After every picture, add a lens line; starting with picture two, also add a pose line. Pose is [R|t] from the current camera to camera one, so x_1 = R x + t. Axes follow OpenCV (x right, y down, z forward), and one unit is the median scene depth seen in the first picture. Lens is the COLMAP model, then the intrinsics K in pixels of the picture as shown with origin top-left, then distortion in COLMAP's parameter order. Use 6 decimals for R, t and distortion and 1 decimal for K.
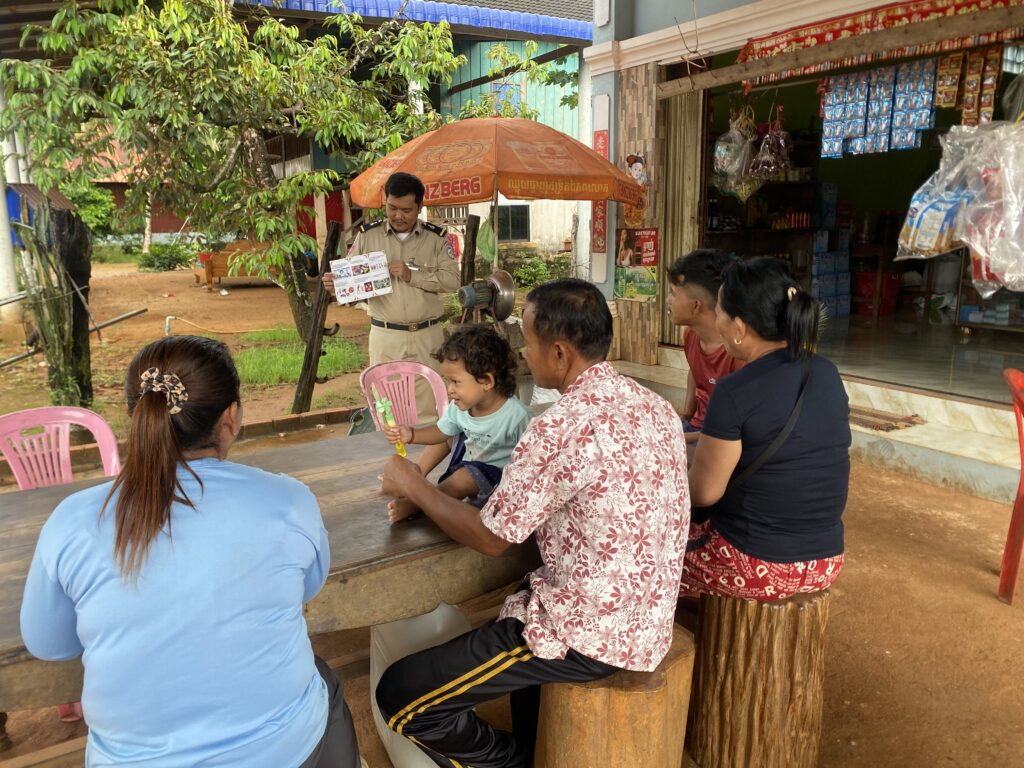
lens RADIAL K [[779.3, 0, 512.8], [0, 779.3, 357.7], [0, 0, 1]] dist [0.087753, -0.118419]
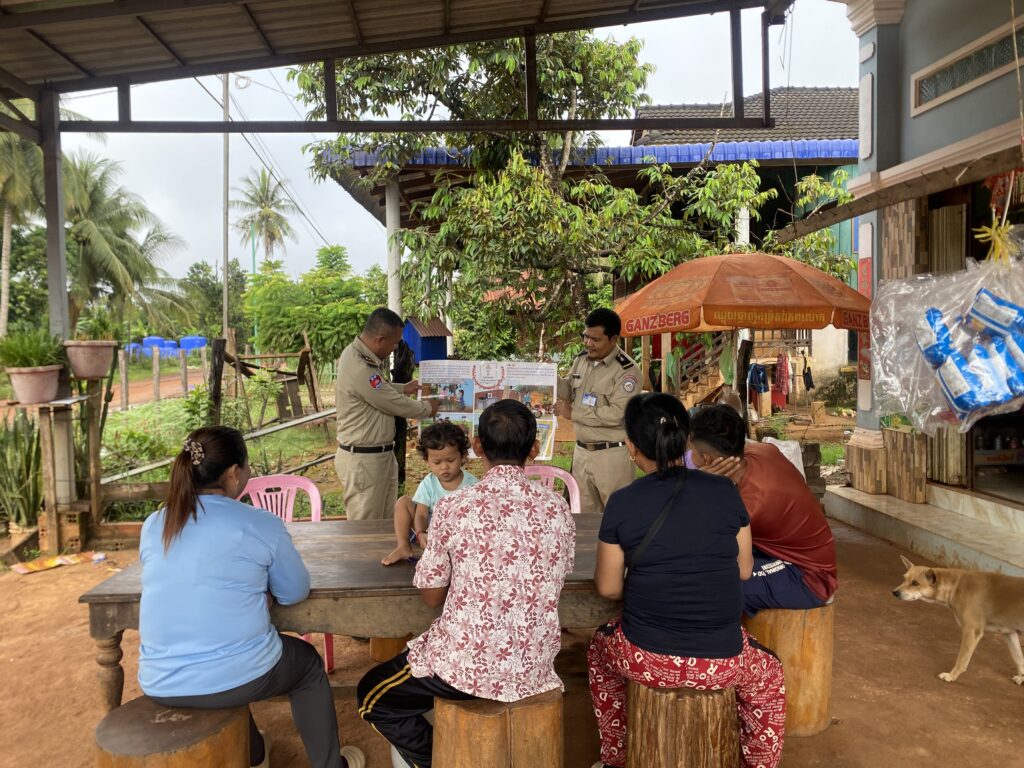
lens RADIAL K [[777.9, 0, 512.0], [0, 777.9, 384.0], [0, 0, 1]] dist [0.001489, -0.005231]
pose [[0.874200, 0.028867, -0.484707, 0.205607], [-0.084823, 0.991961, -0.093907, -0.002512], [0.478100, 0.123208, 0.869621, -0.044172]]
